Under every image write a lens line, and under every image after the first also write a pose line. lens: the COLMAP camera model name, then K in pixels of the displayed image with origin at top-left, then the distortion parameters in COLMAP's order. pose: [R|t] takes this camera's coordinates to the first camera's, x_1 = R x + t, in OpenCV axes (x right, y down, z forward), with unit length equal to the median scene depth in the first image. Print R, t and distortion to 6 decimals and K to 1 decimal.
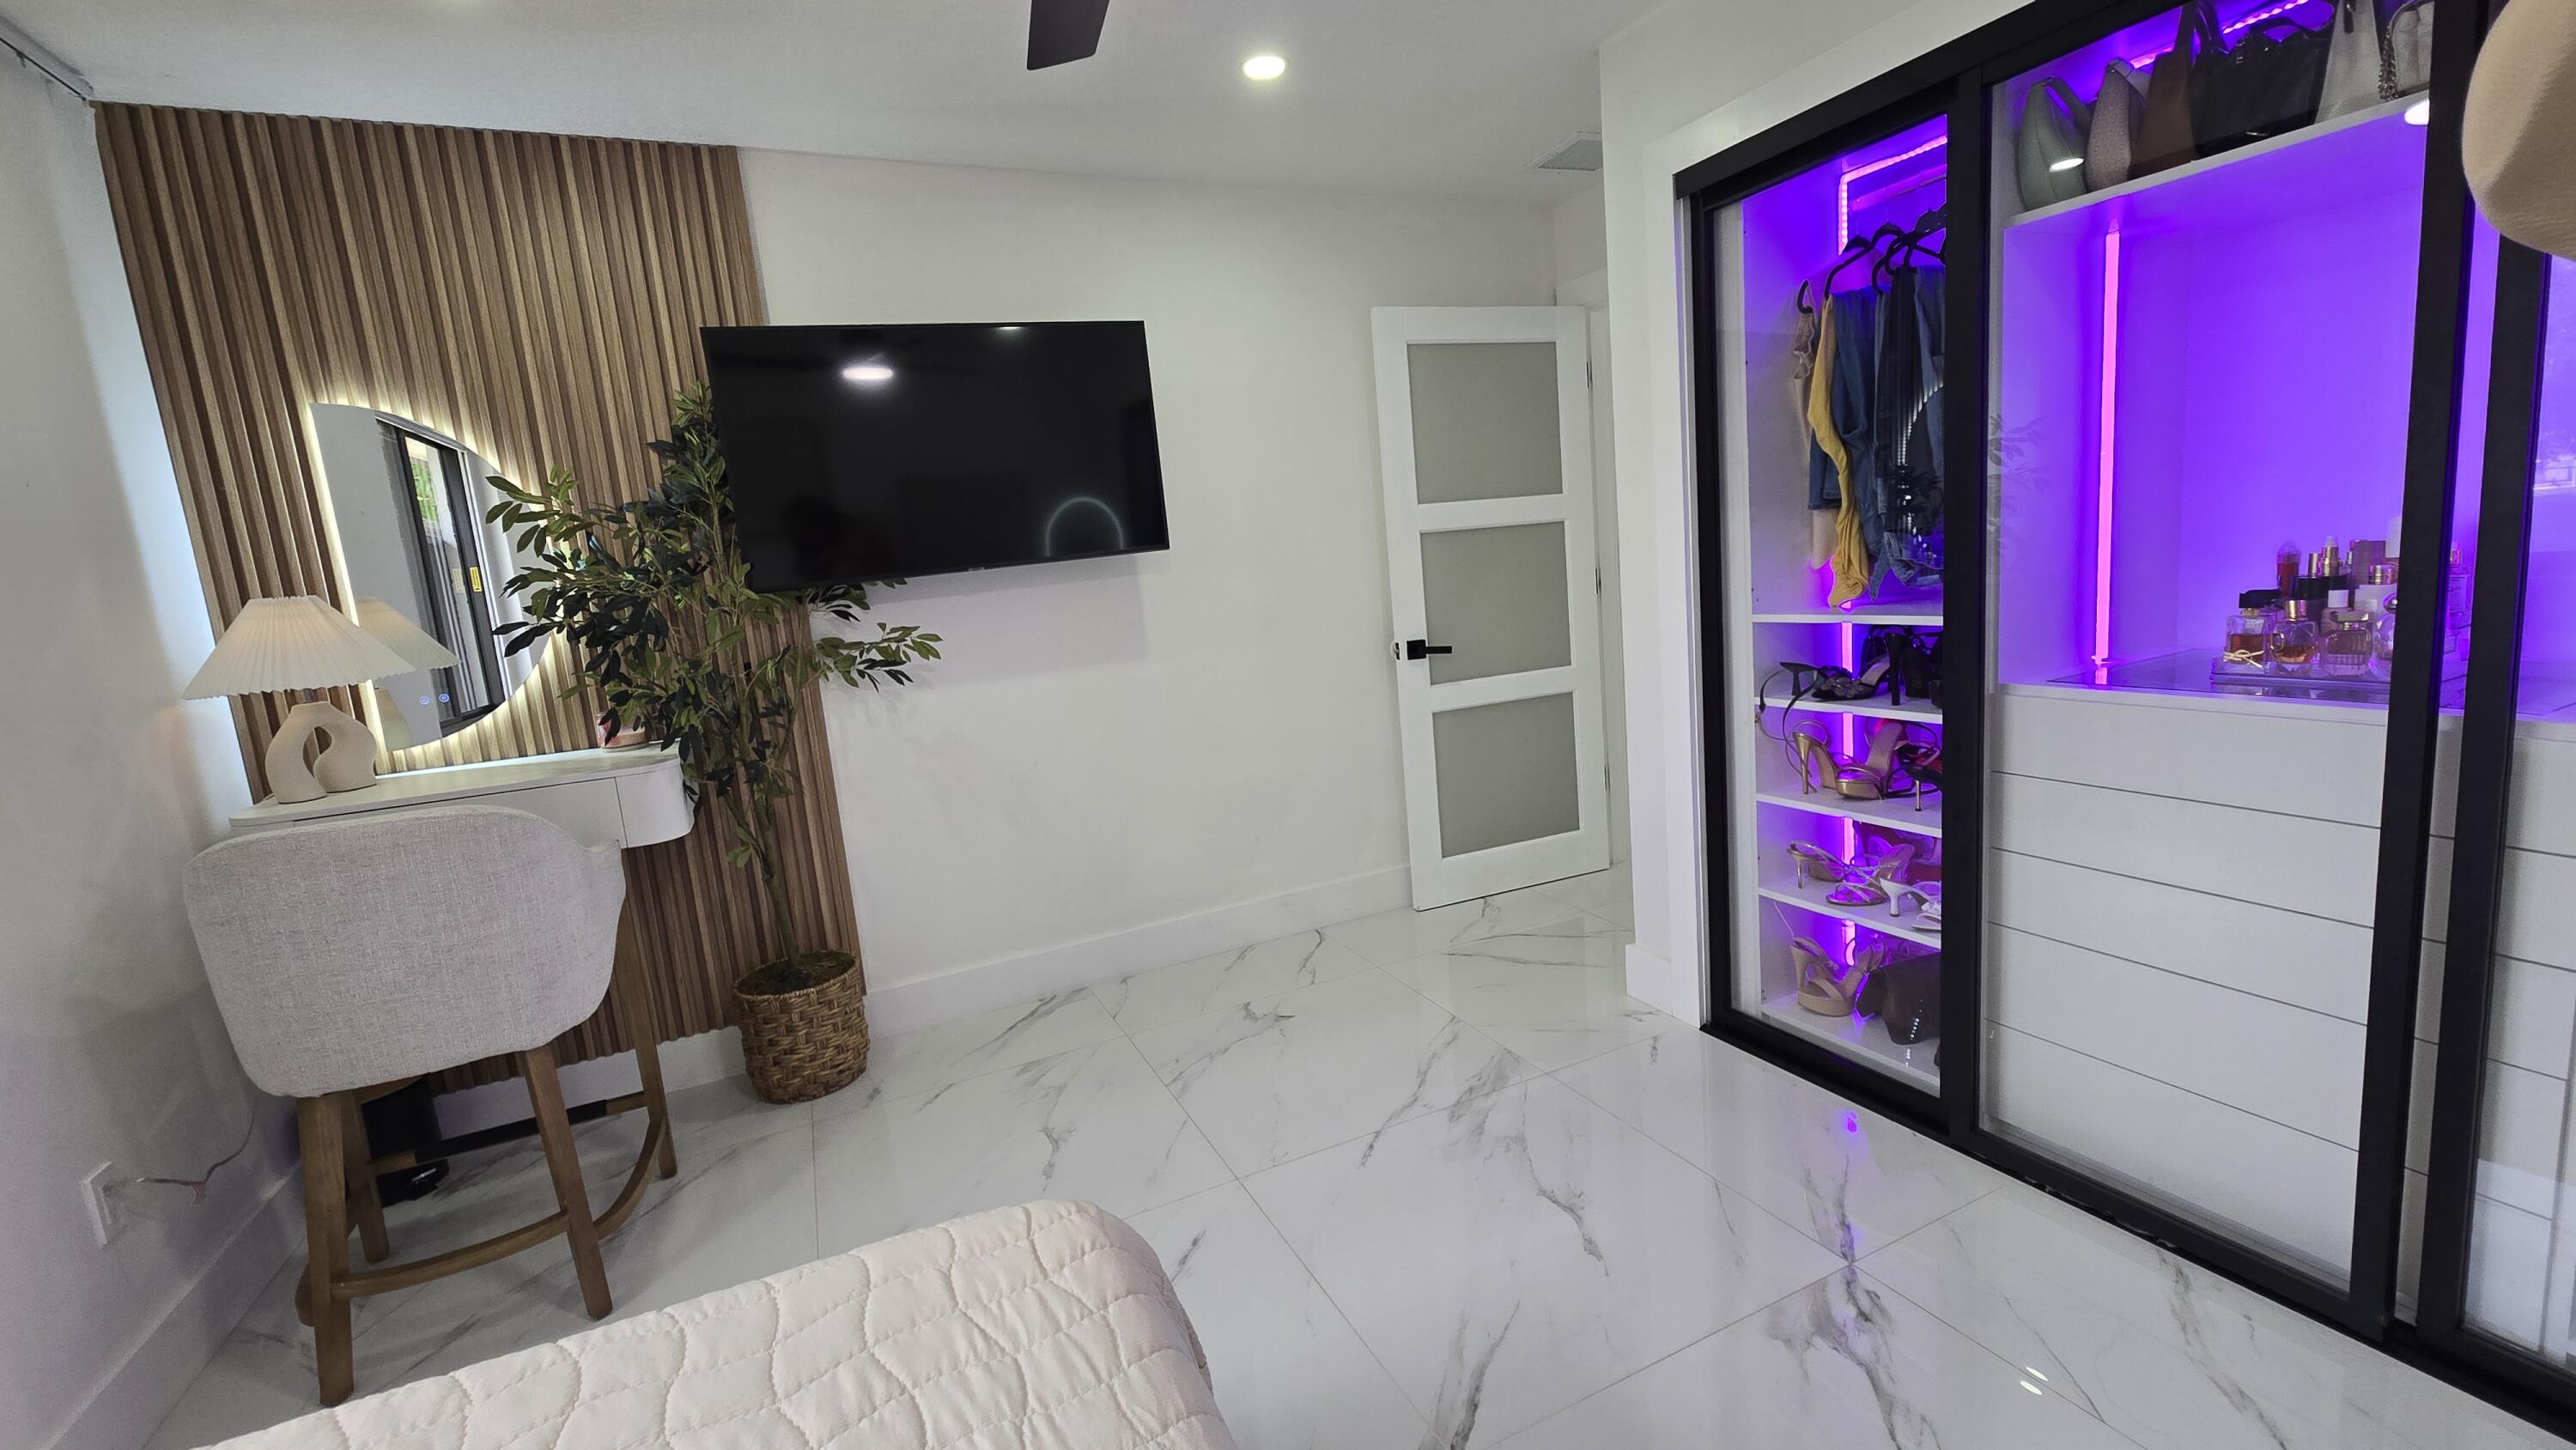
lens RADIAL K [[1058.9, 0, 1276.6], [0, 1058.9, 708.8], [0, 0, 1]] dist [-0.001117, 0.000274]
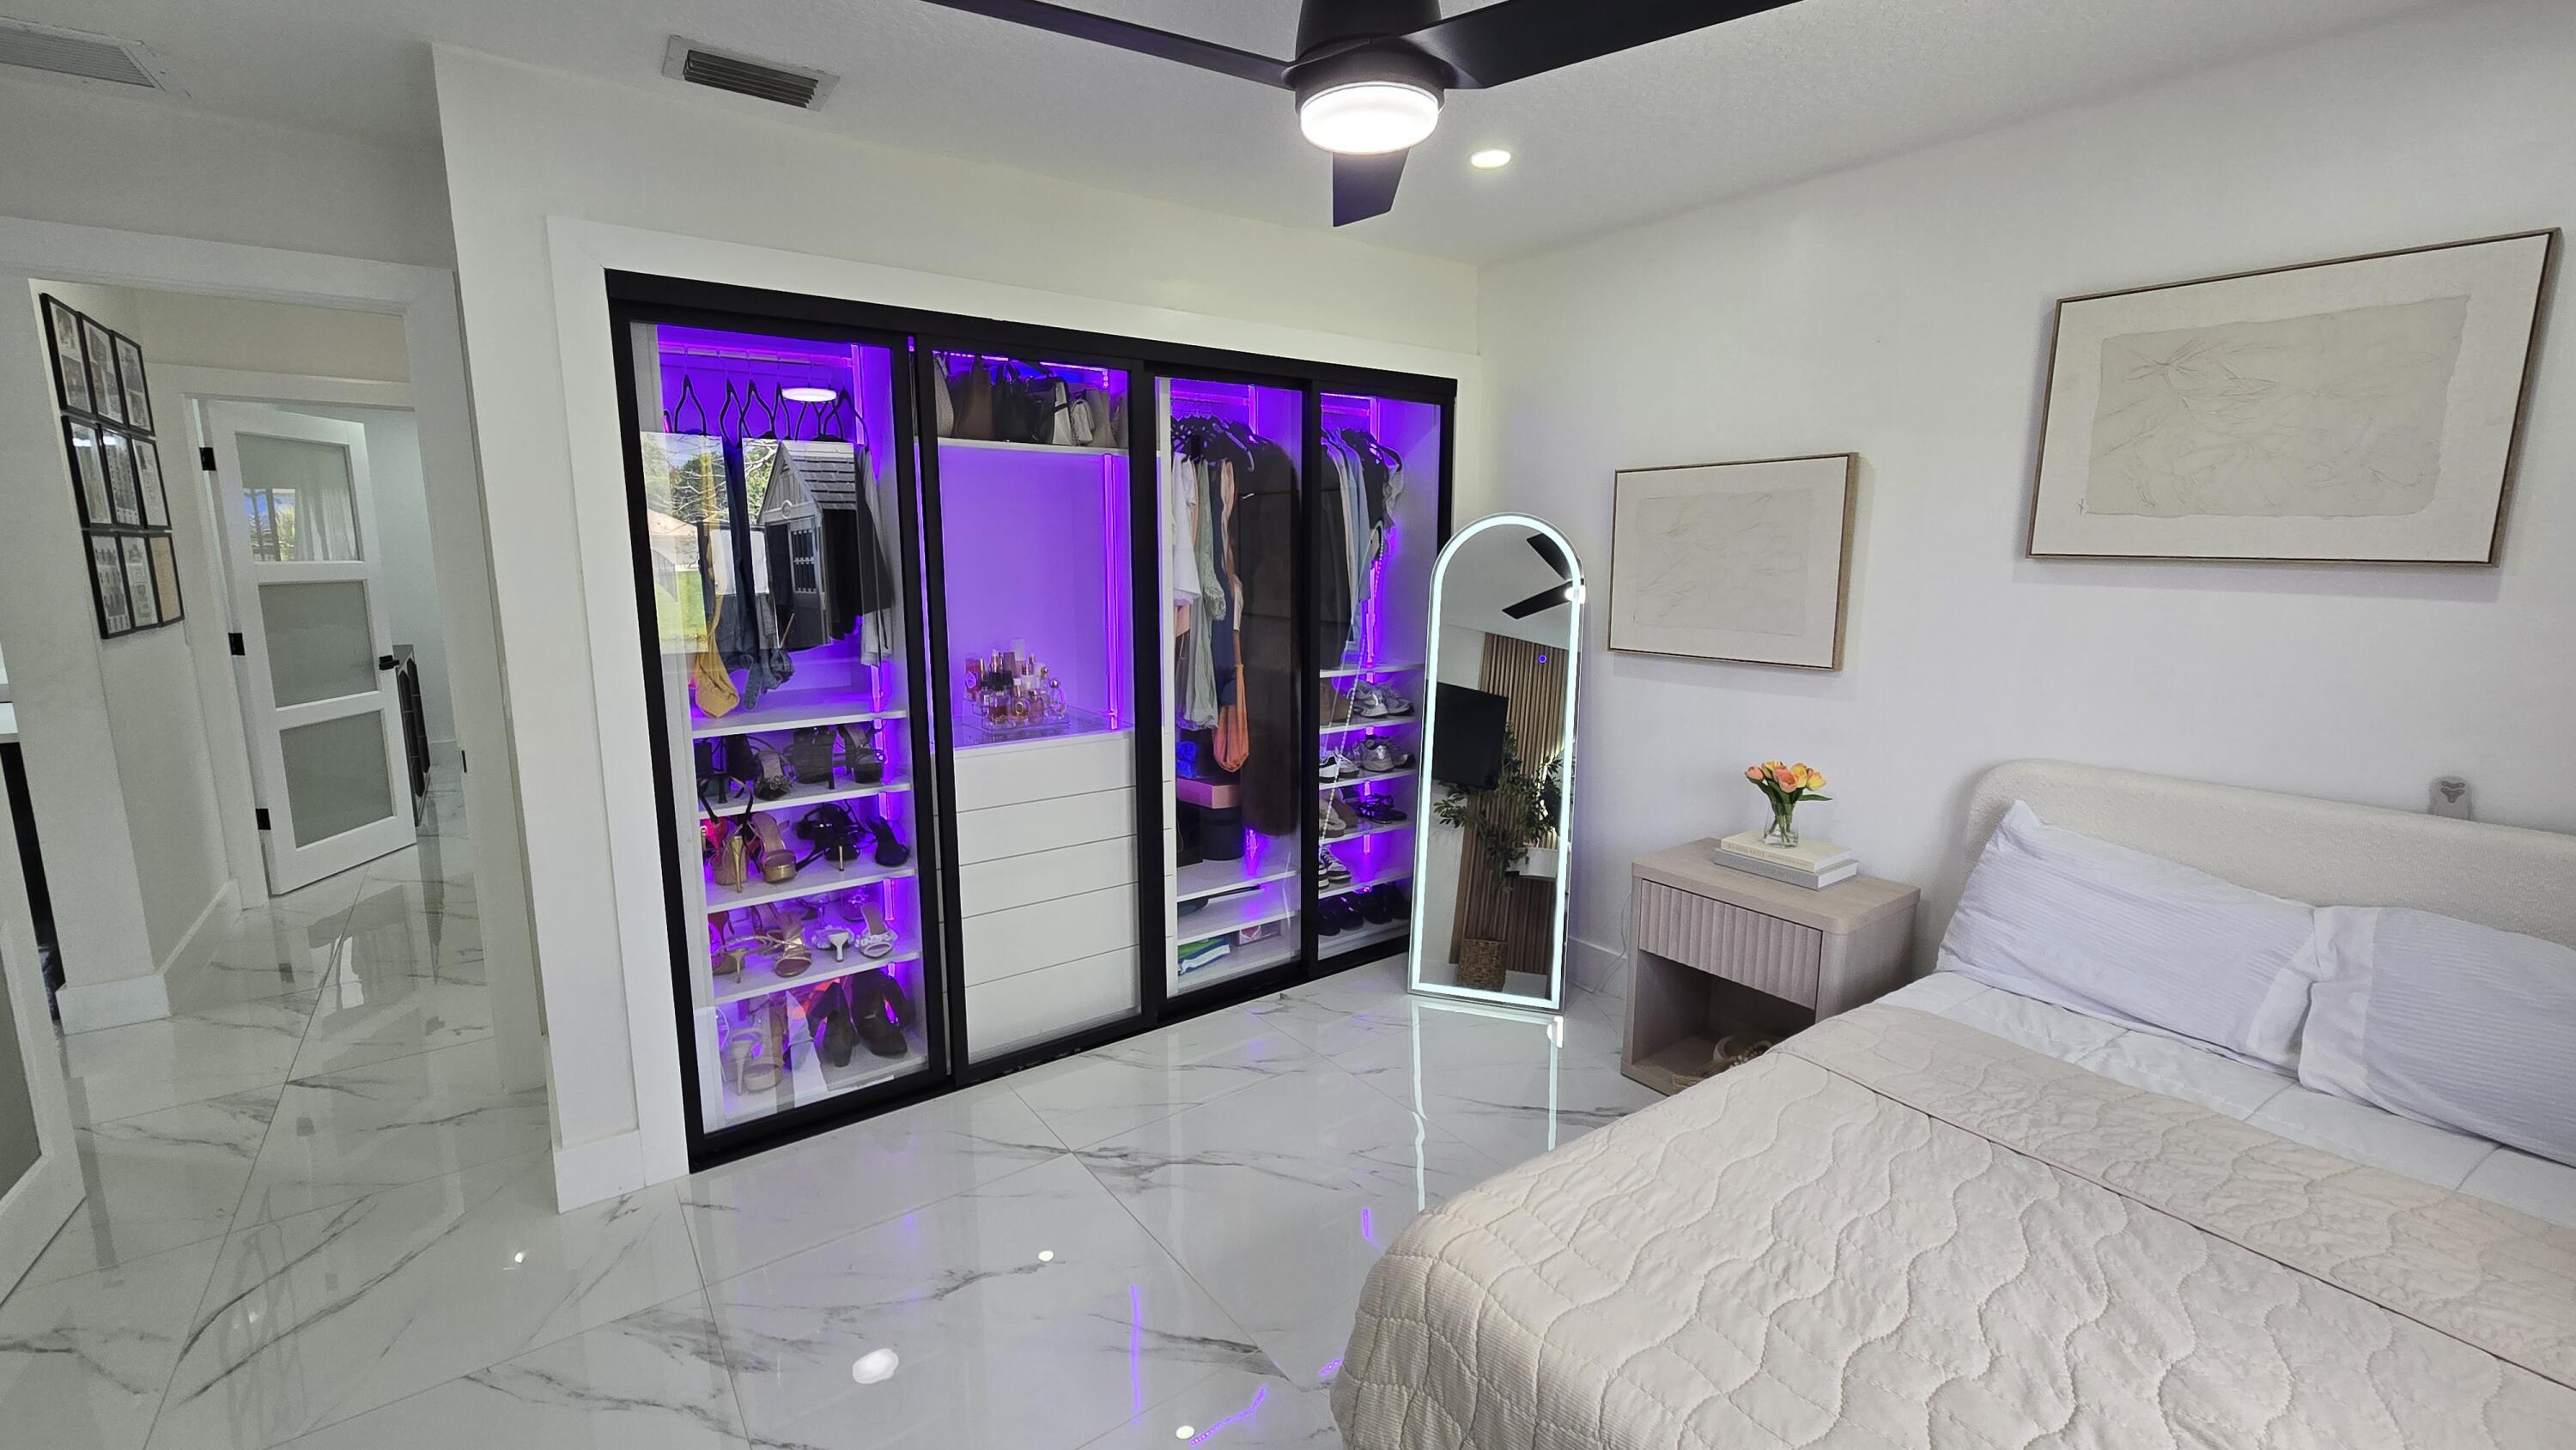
lens RADIAL K [[1058.9, 0, 1276.6], [0, 1058.9, 708.8], [0, 0, 1]] dist [-0.001117, 0.000274]
pose [[-0.203992, -0.063349, 0.976921, -0.782616], [0.157887, 0.982712, 0.096693, -0.146316], [-0.966157, 0.173968, -0.190464, 0.789463]]
